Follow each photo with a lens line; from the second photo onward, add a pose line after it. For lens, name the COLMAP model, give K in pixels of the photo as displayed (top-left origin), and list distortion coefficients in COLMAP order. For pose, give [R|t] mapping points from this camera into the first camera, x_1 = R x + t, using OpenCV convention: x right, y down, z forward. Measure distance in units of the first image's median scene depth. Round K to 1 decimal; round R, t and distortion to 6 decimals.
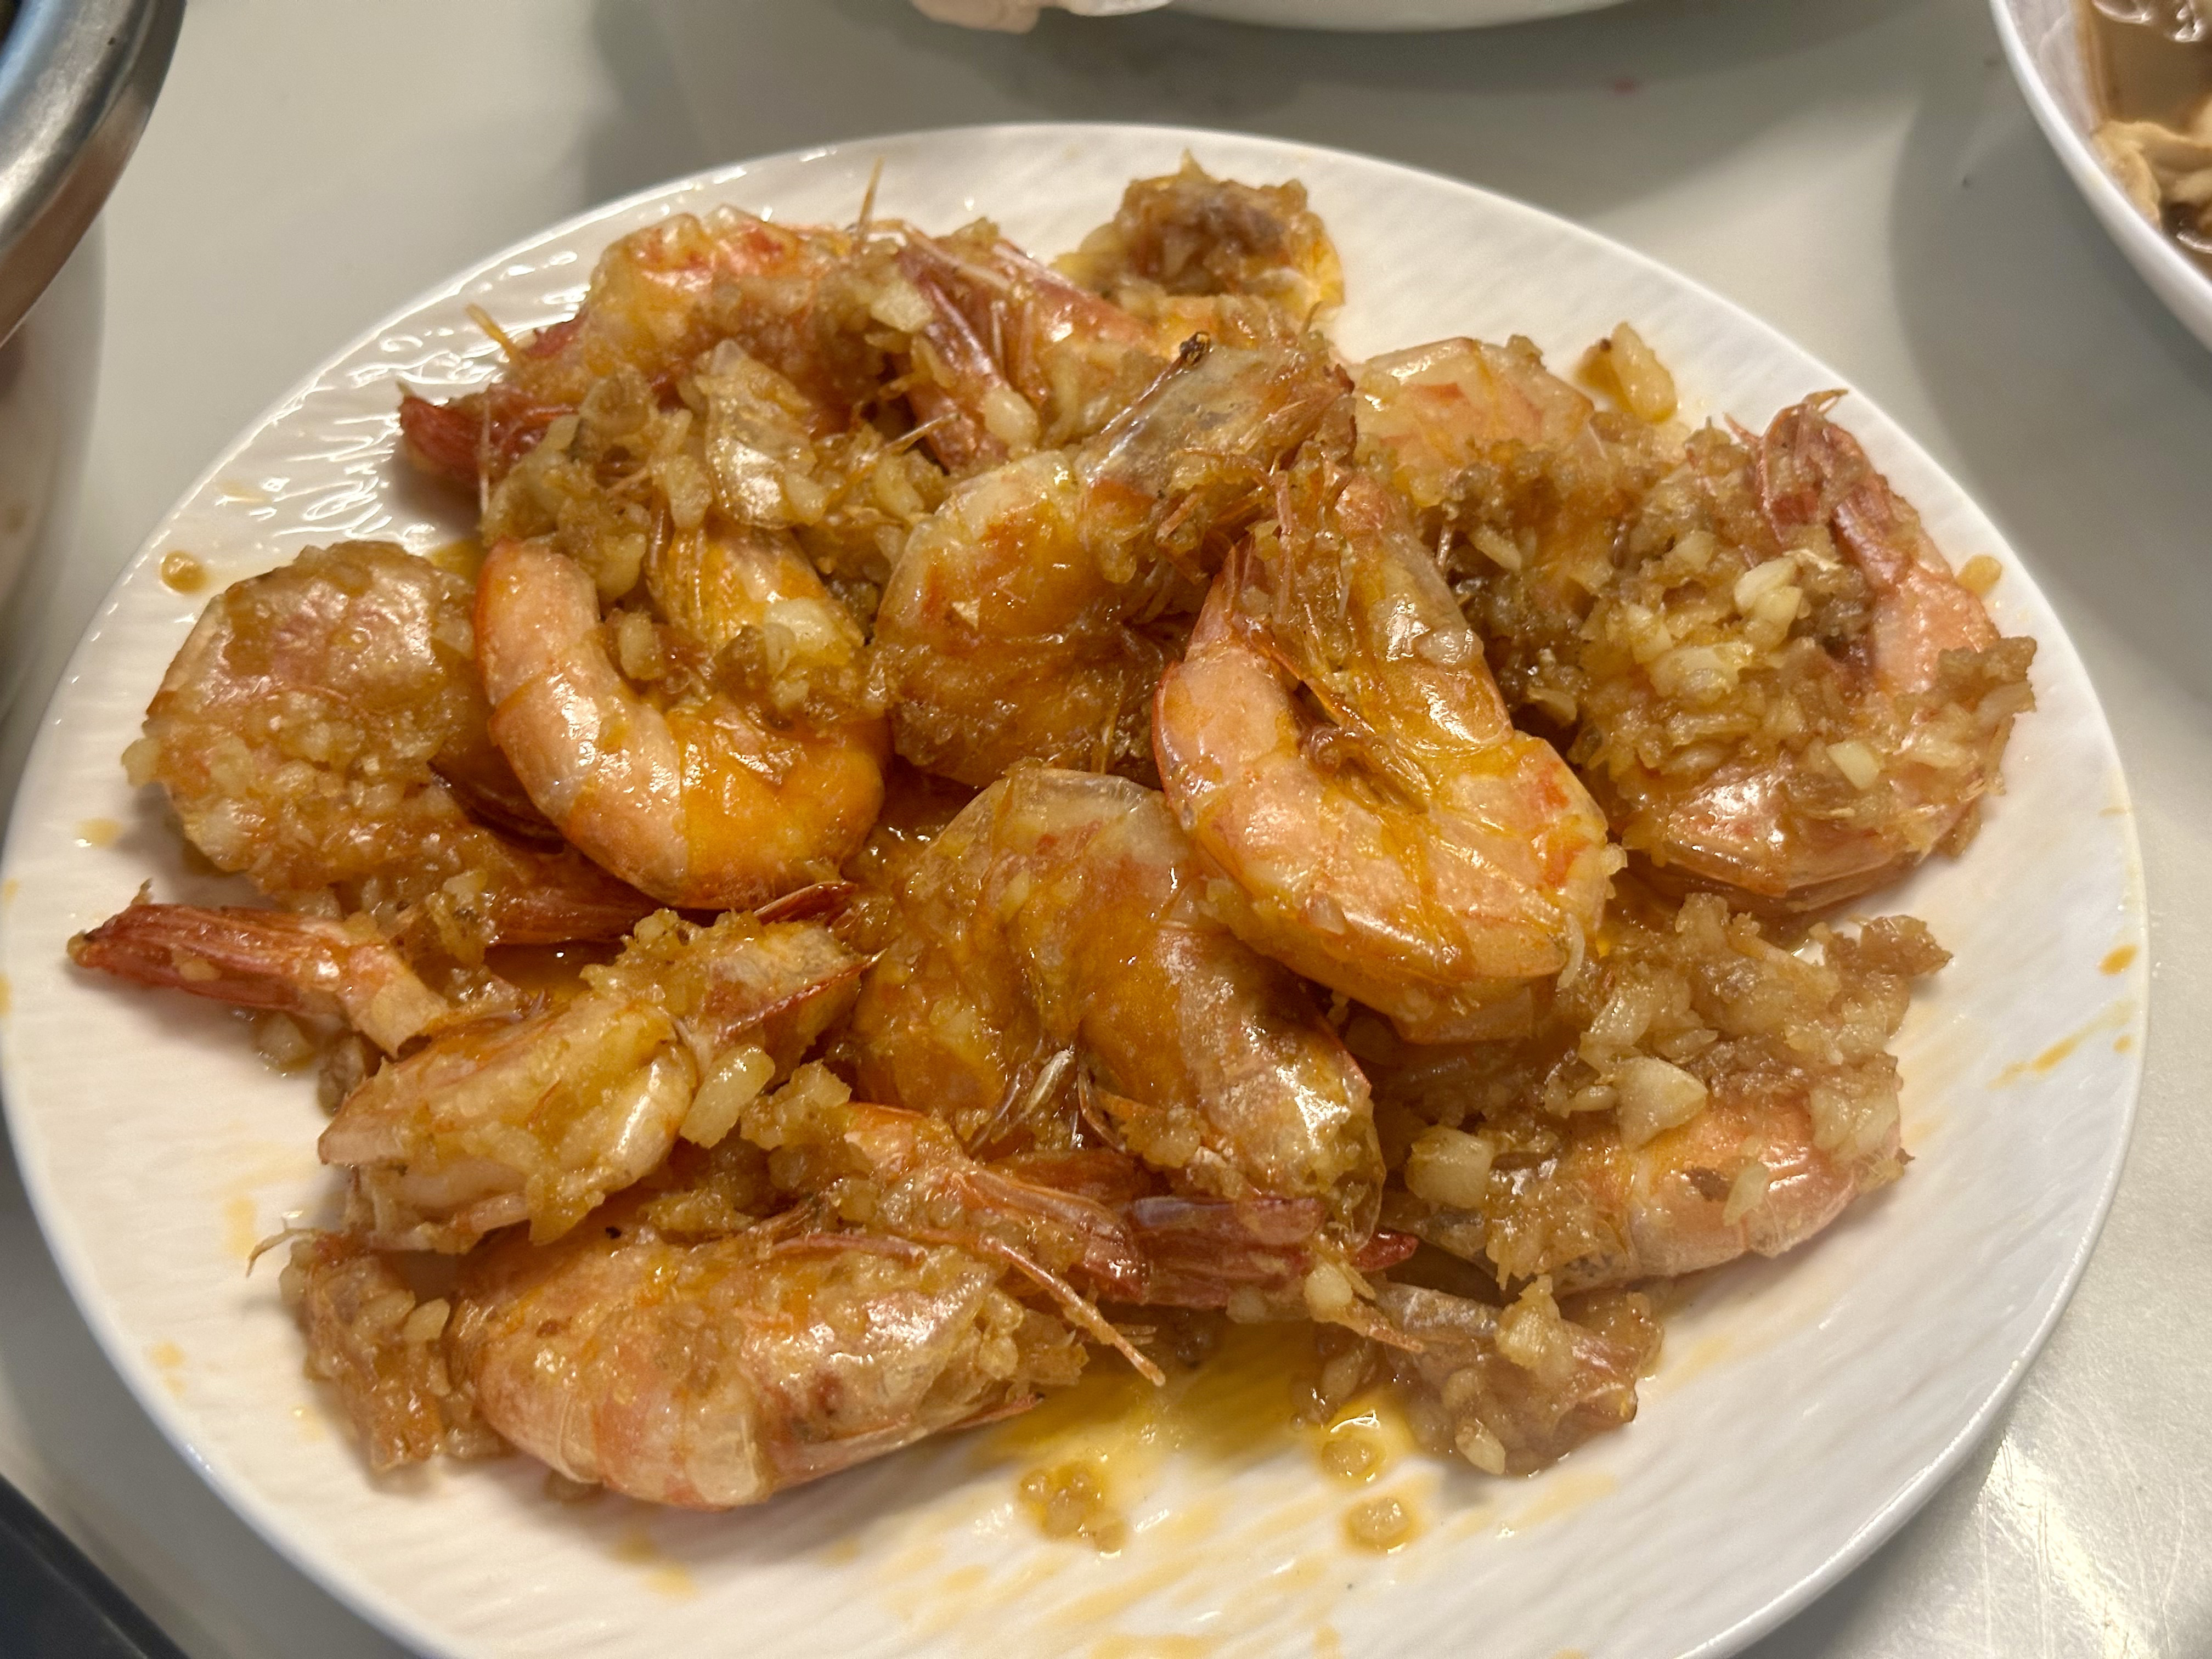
lens RADIAL K [[3149.4, 0, 1106.0], [0, 3149.4, 829.5], [0, 0, 1]] dist [0.152461, -0.127481]
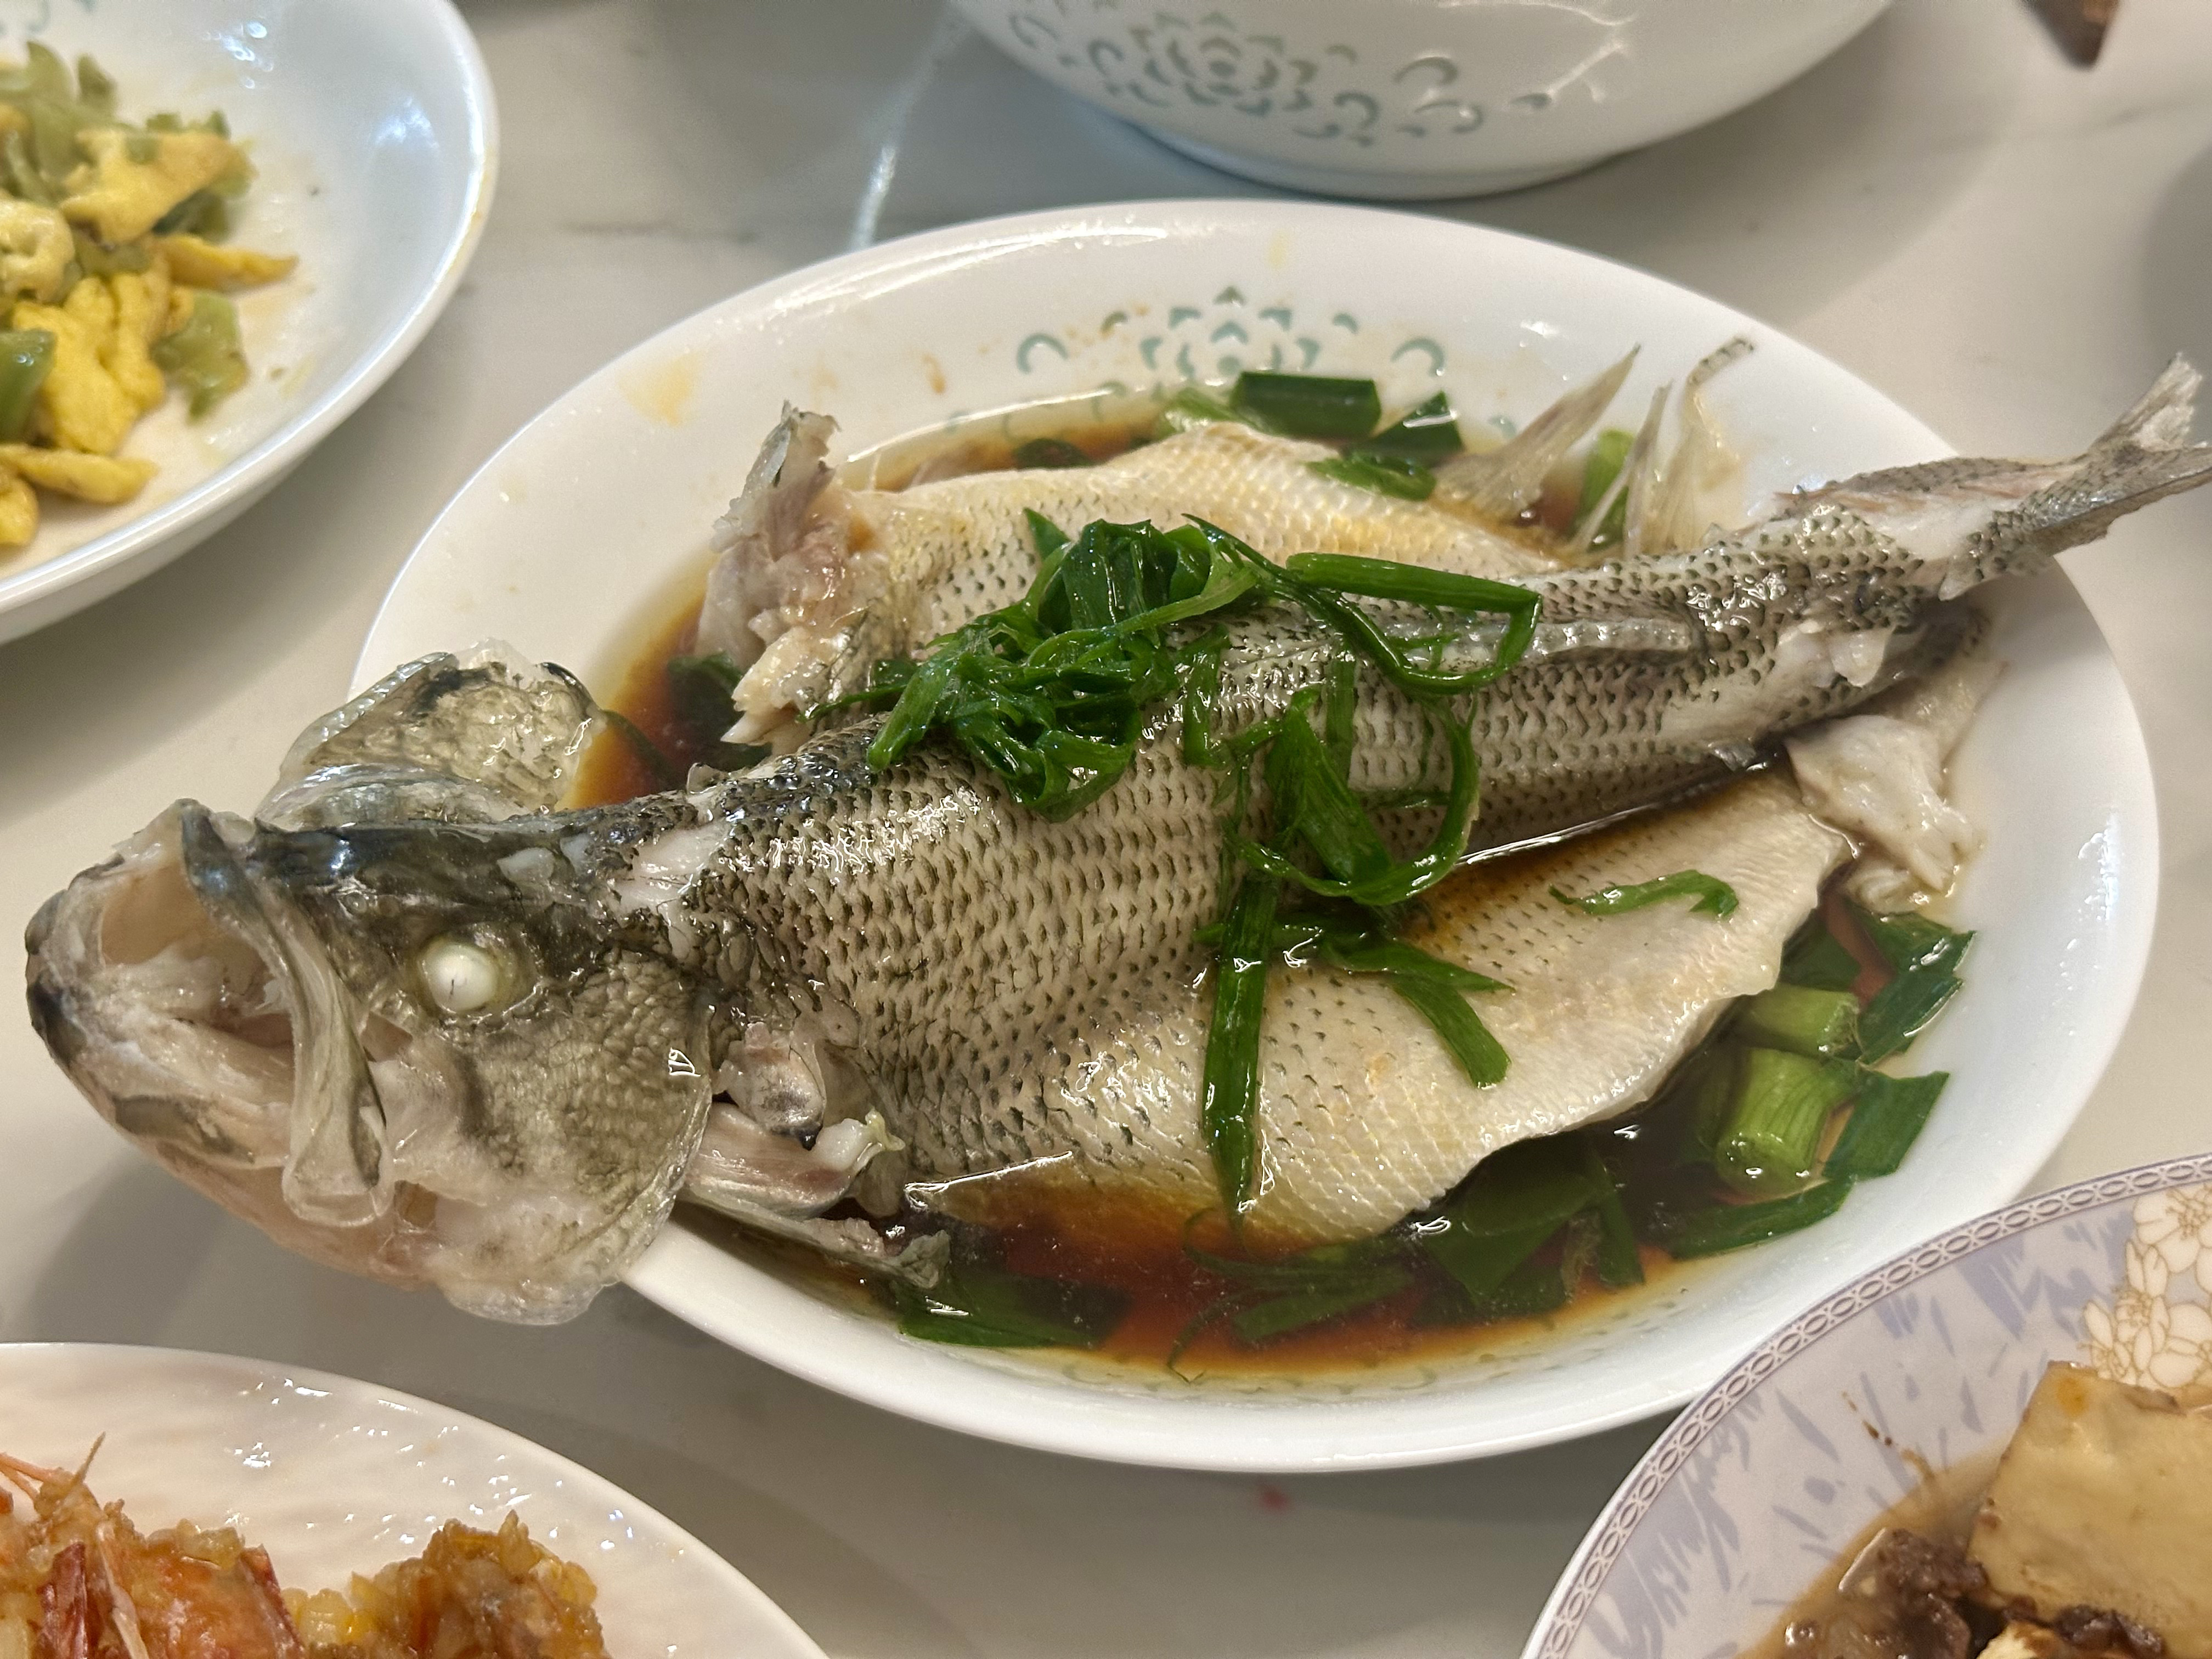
lens RADIAL K [[3149.4, 0, 1106.0], [0, 3149.4, 829.5], [0, 0, 1]] dist [0.152461, -0.127481]
pose [[0.917402, 0.275167, -0.287502, 0.417372], [-0.303808, 0.950883, -0.059347, -0.454242], [0.257050, 0.141790, 0.955940, 0.302756]]
